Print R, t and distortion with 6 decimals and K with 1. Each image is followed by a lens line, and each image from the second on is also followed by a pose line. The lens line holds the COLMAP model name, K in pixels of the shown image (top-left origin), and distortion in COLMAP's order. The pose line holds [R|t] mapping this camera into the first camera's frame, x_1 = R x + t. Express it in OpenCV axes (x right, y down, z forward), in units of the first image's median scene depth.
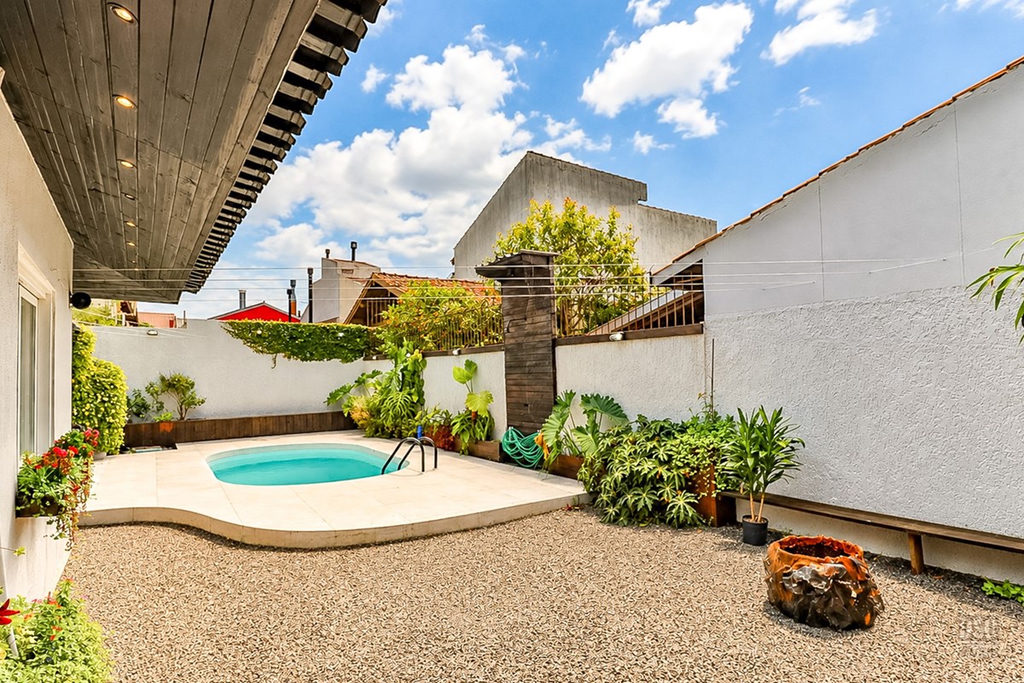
lens RADIAL K [[542.4, 0, 512.4], [0, 542.4, 354.7], [0, 0, 1]] dist [0.009245, 0.000015]
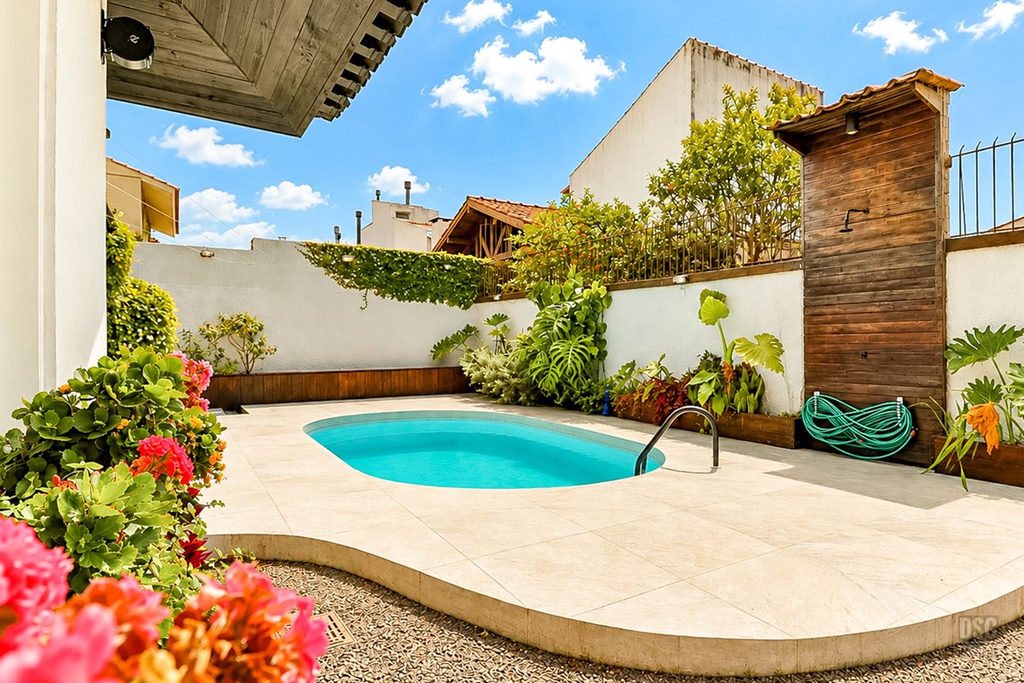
lens RADIAL K [[573.0, 0, 550.4], [0, 573.0, 339.3], [0, 0, 1]] dist [-0.000100, 0.000078]
pose [[0.999690, 0.023359, -0.008612, -0.207686], [-0.023014, 0.999005, 0.038200, 0.037104], [0.009496, -0.037990, 0.999233, 0.253083]]
